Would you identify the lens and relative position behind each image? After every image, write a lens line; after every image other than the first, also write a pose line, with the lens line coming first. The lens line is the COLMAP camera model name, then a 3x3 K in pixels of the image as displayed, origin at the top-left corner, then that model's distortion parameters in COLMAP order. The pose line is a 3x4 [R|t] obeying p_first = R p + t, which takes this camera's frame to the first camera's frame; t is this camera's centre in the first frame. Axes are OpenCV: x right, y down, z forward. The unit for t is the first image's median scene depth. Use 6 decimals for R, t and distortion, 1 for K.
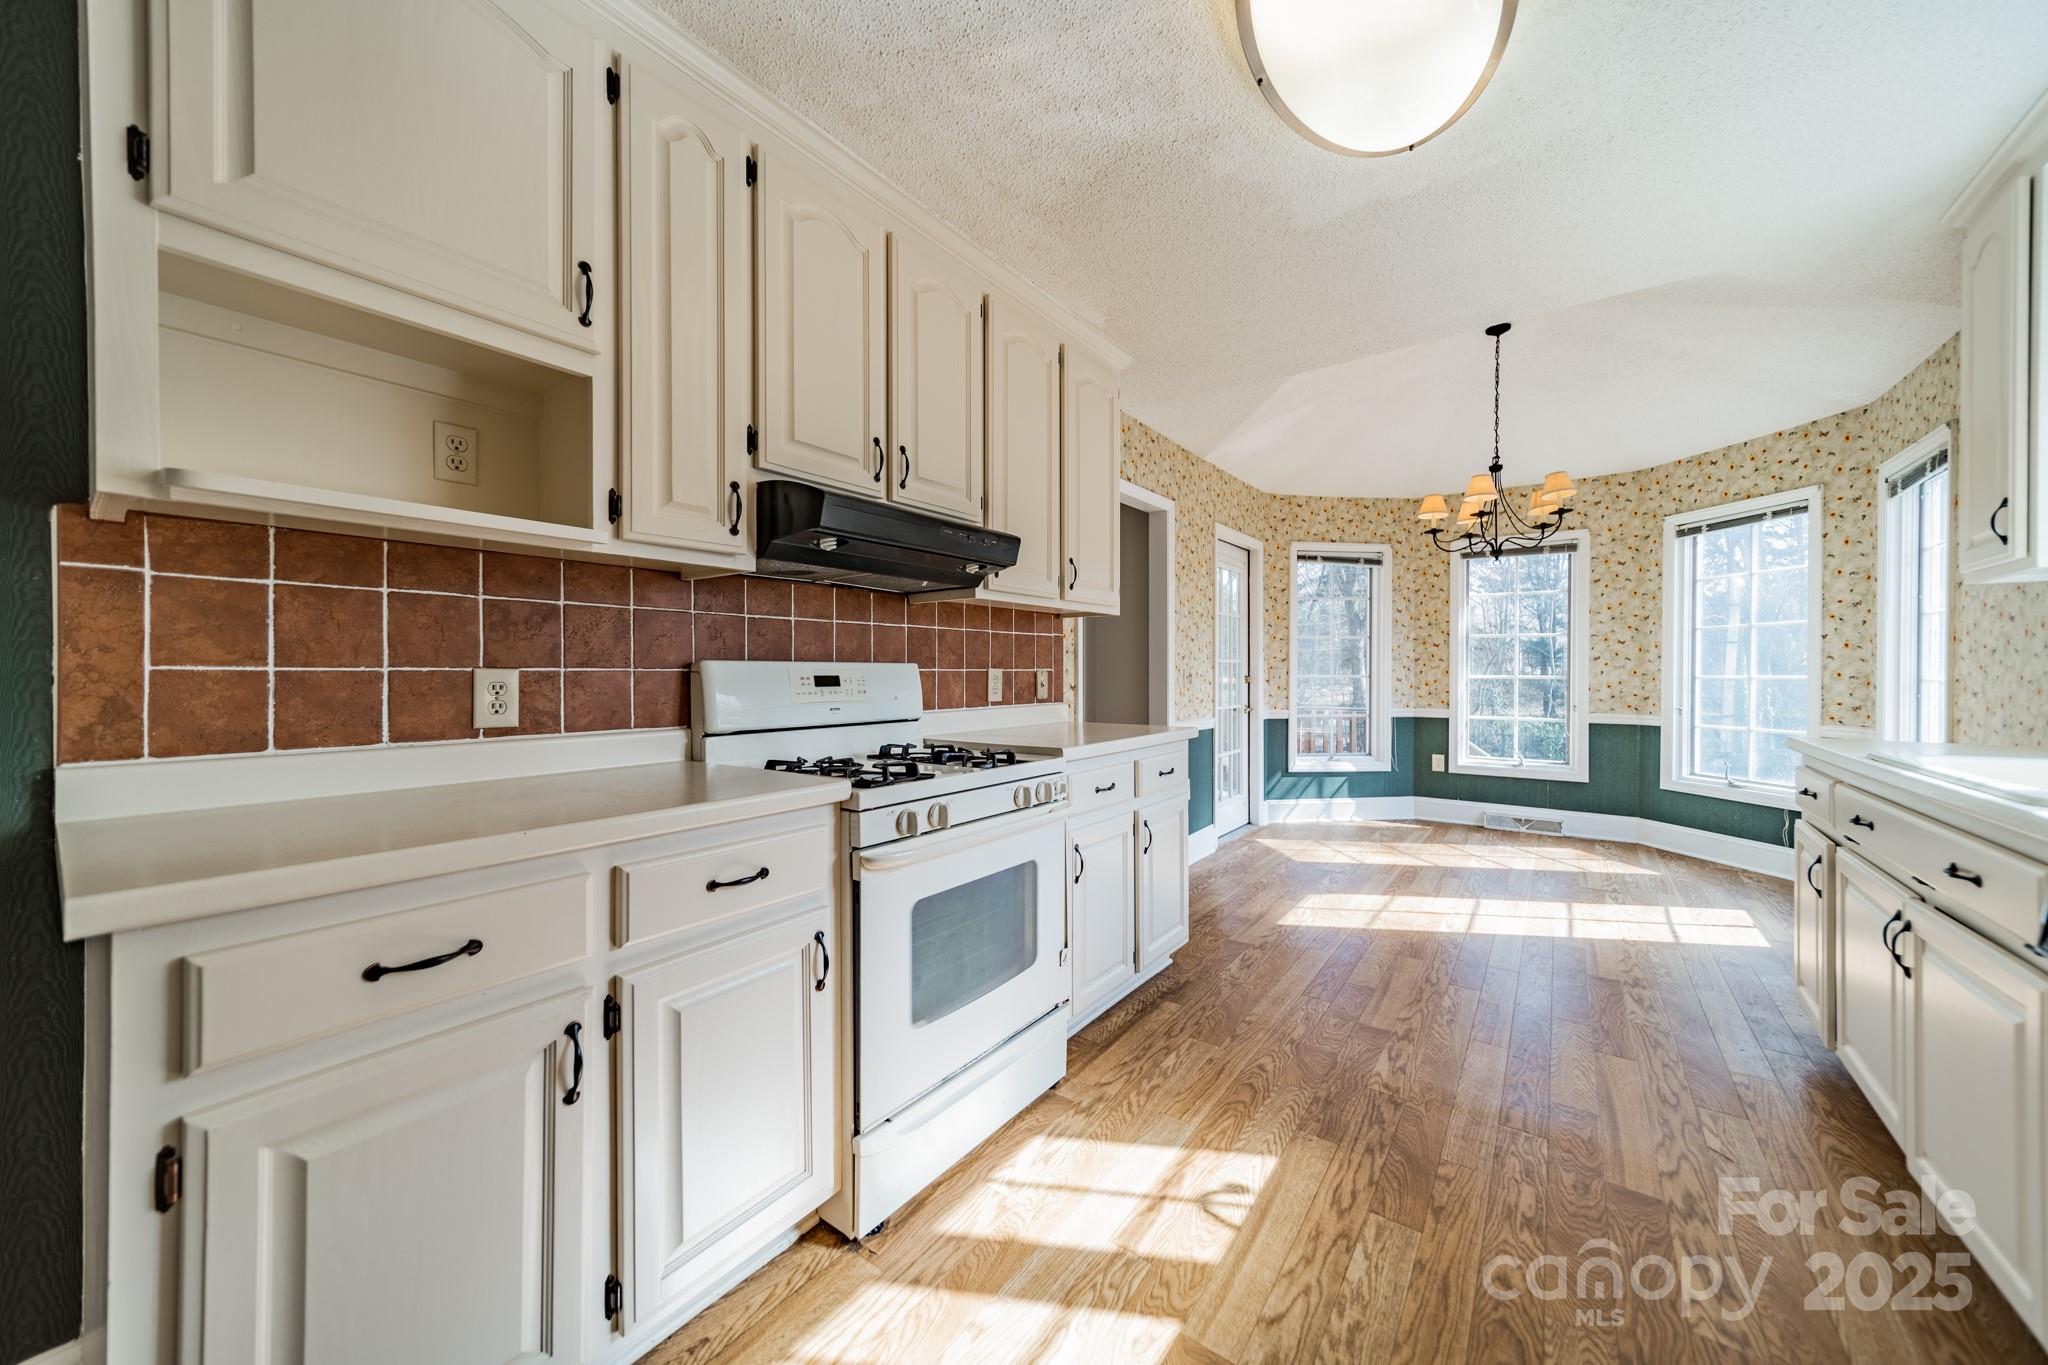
lens RADIAL K [[728.3, 0, 1027.5], [0, 728.3, 671.2], [0, 0, 1]] dist [0.010050, 0.000304]
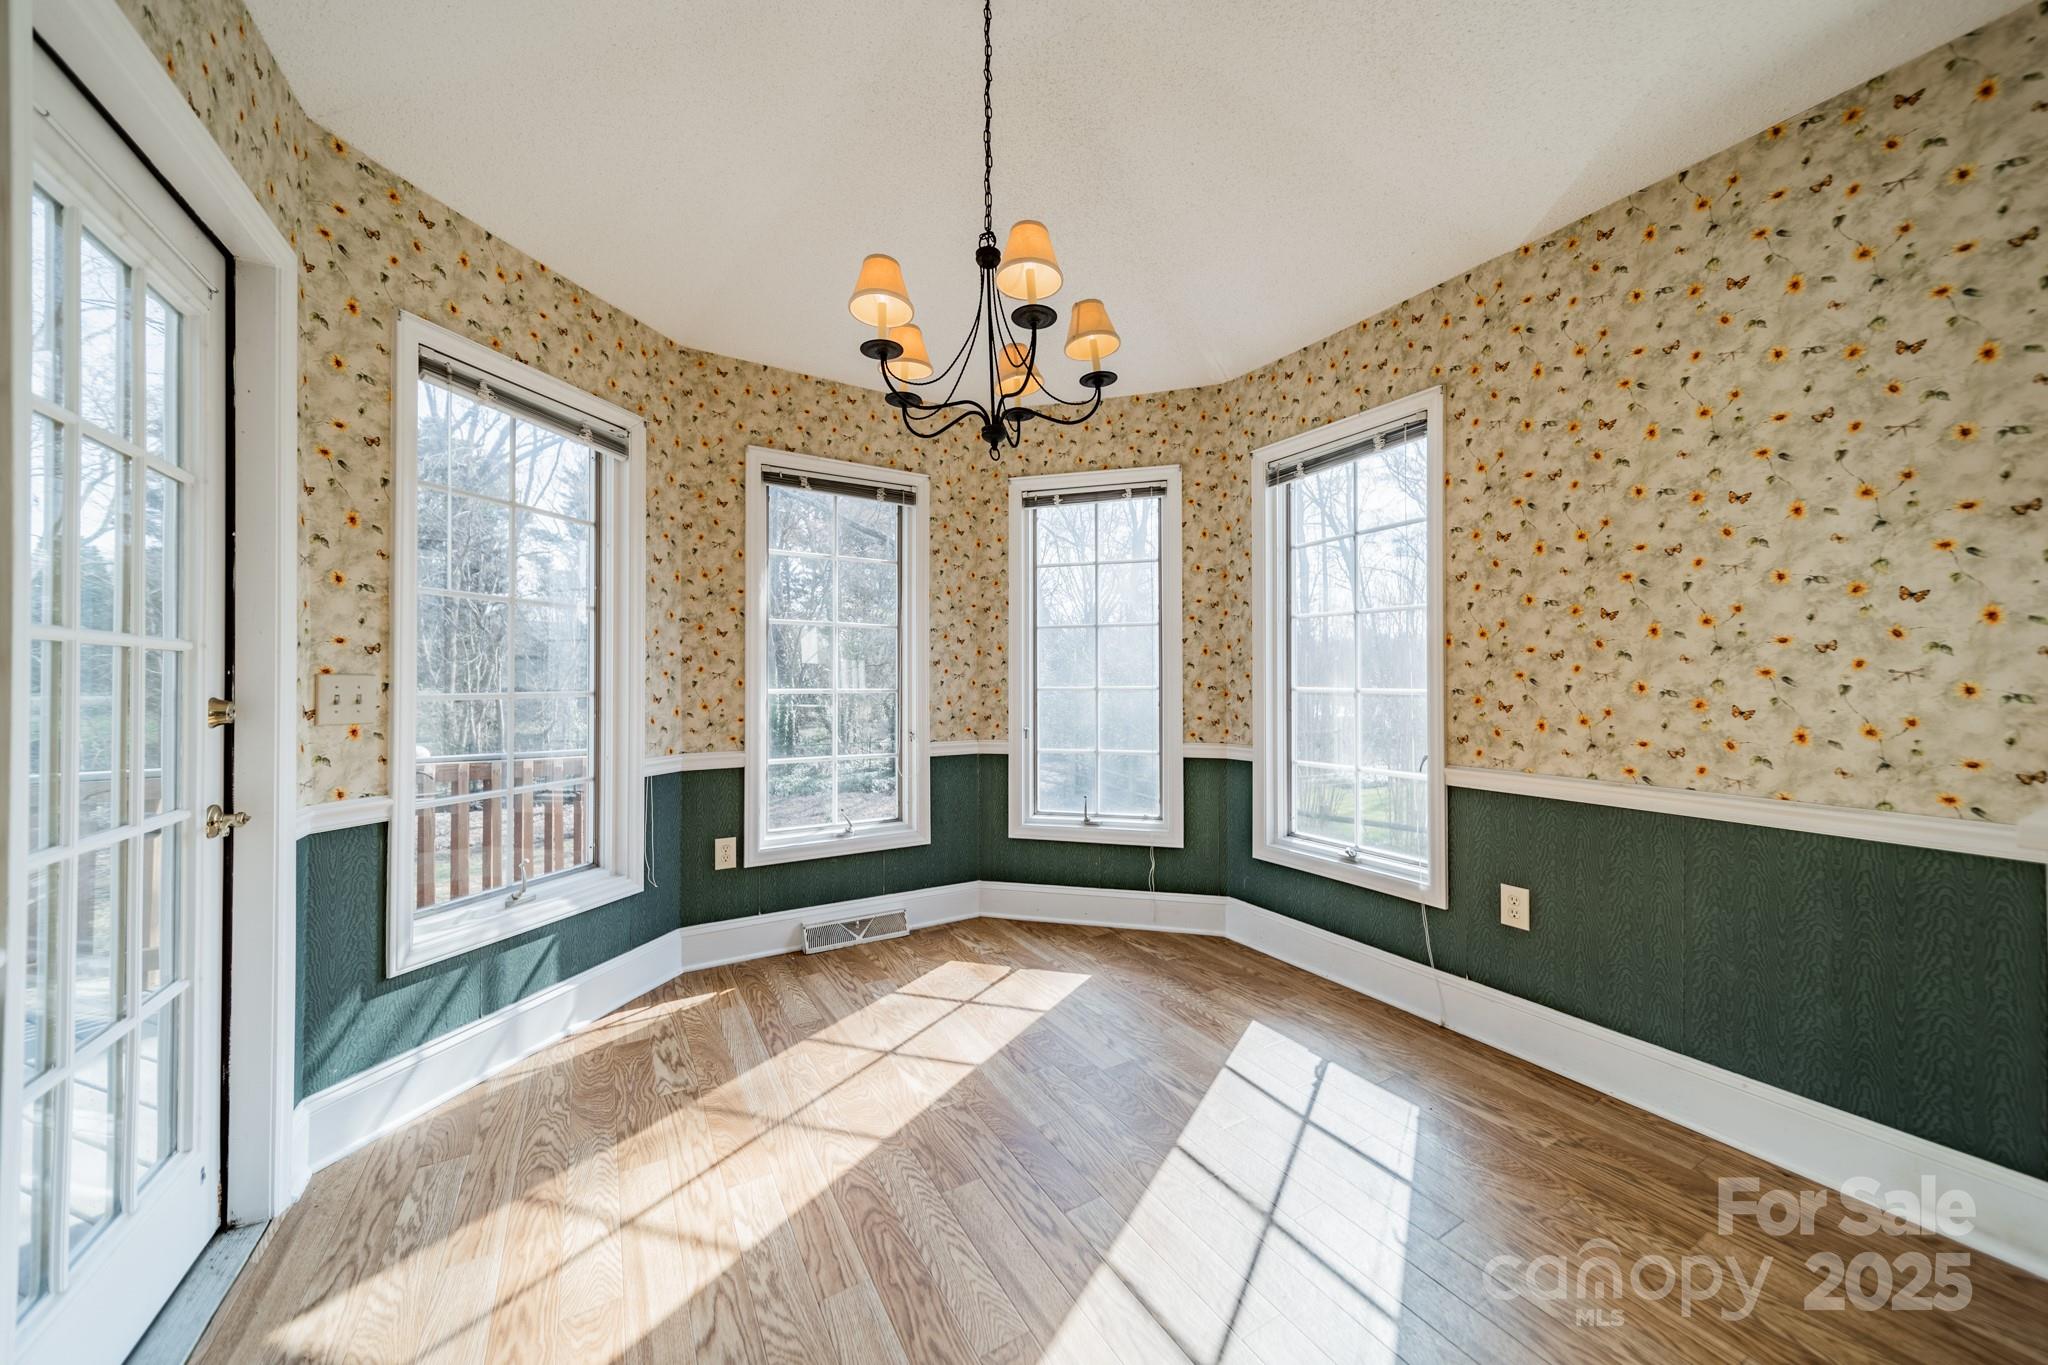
lens RADIAL K [[728.3, 0, 1029.9], [0, 728.3, 677.1], [0, 0, 1]] dist [0.010050, 0.000304]
pose [[0.390347, 0.006748, 0.920643, 0.213854], [0.003109, 0.999958, -0.008648, 0.002549], [-0.920663, 0.006238, 0.390309, 0.800258]]
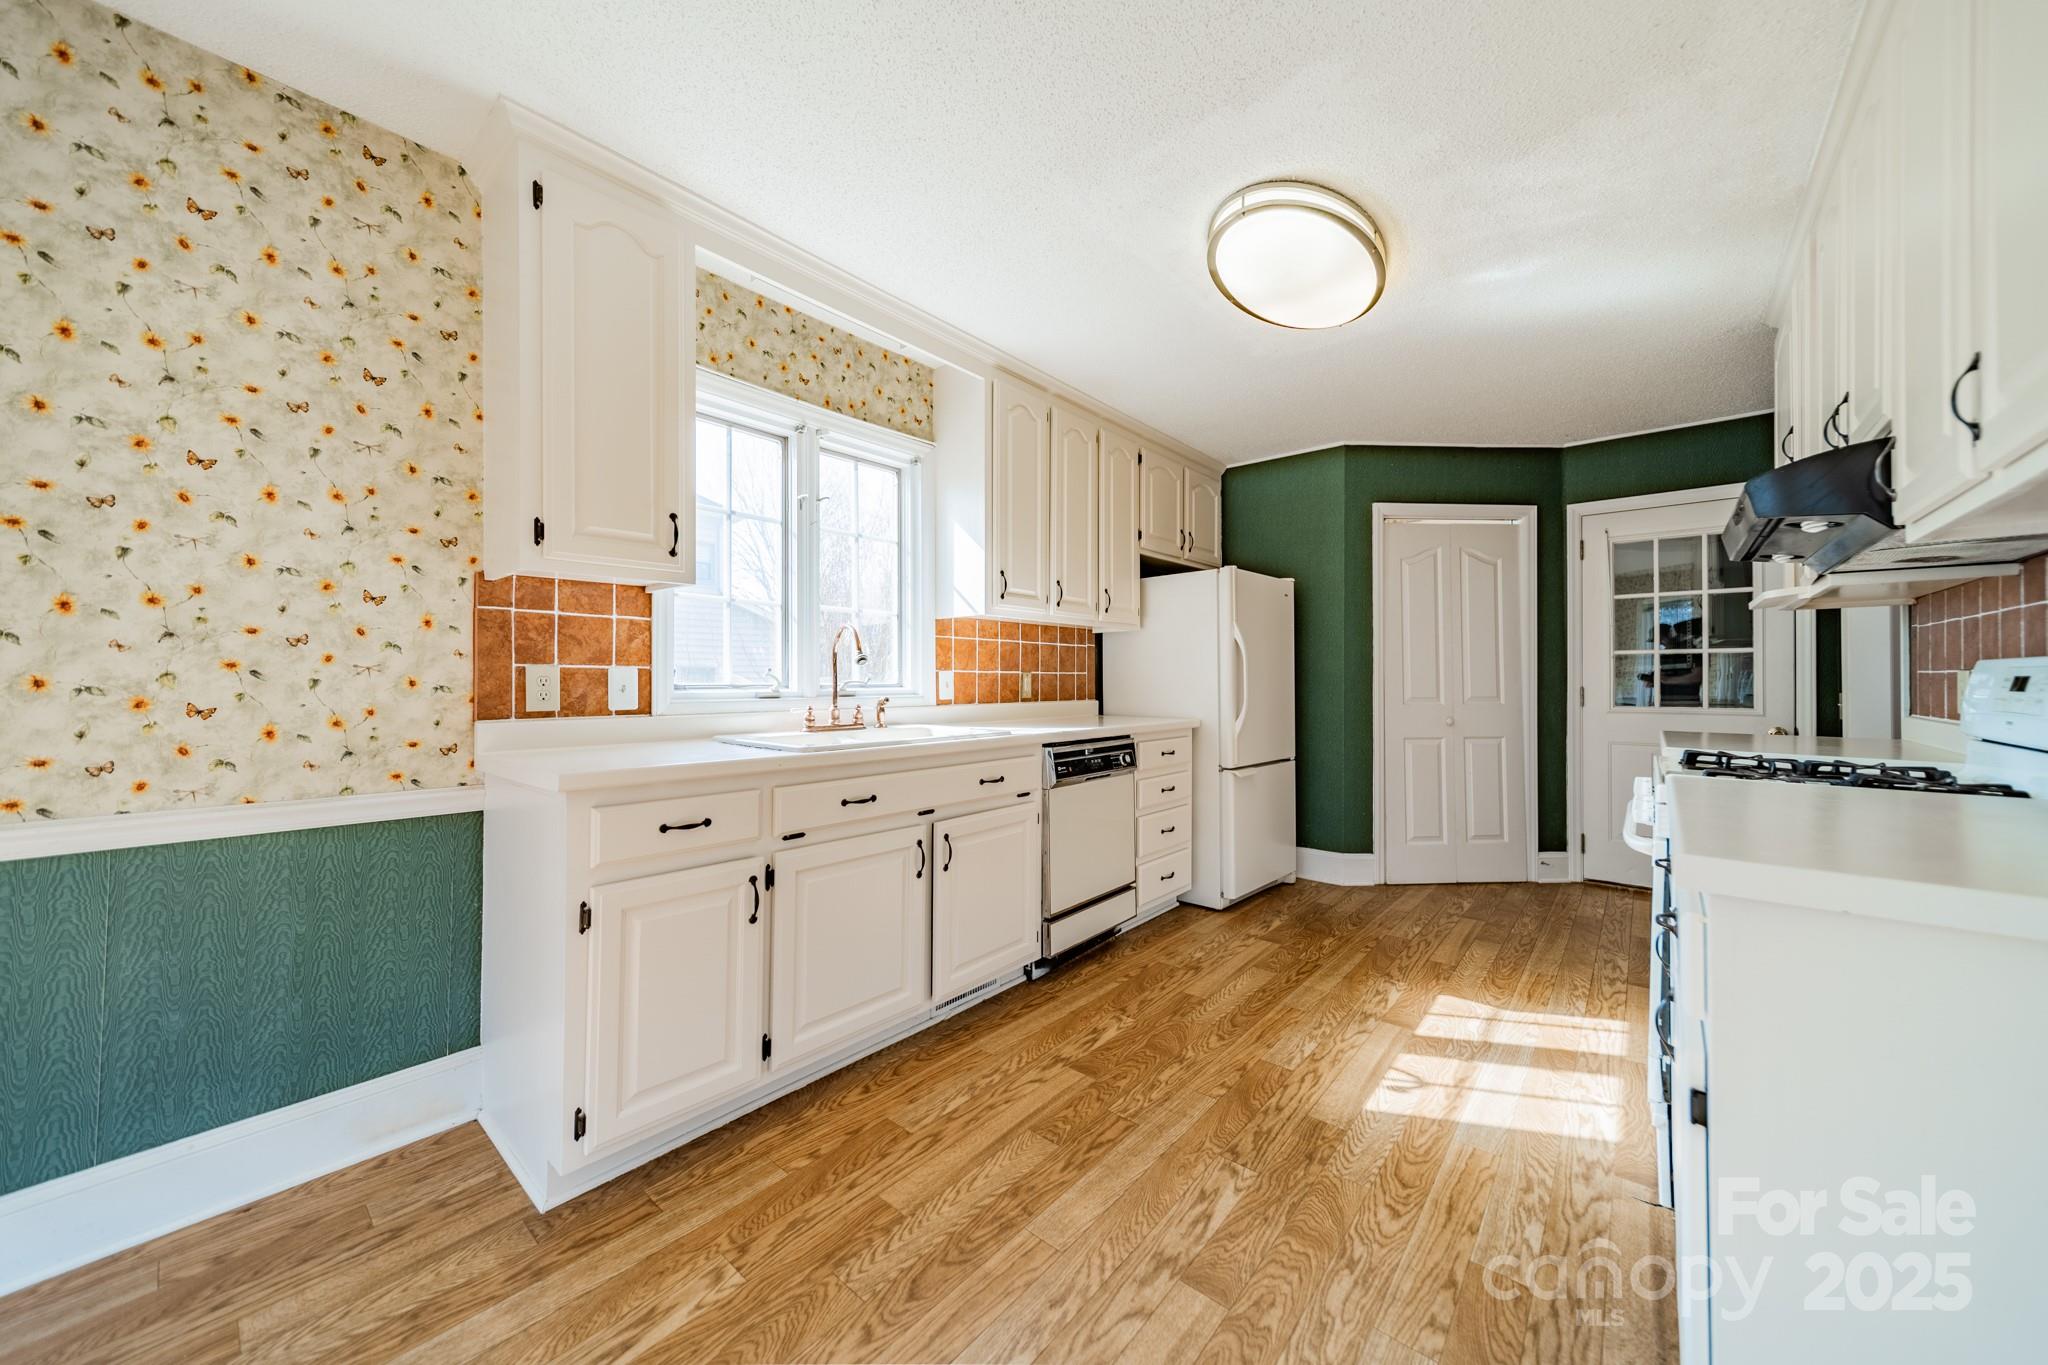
lens RADIAL K [[728.3, 0, 1033.4], [0, 728.3, 669.2], [0, 0, 1]] dist [0.010050, 0.000304]
pose [[-0.997921, -0.001108, 0.064443, 0.337251], [-0.001567, 0.999974, -0.007074, 0.001598], [-0.064434, -0.007160, -0.997896, 0.936752]]
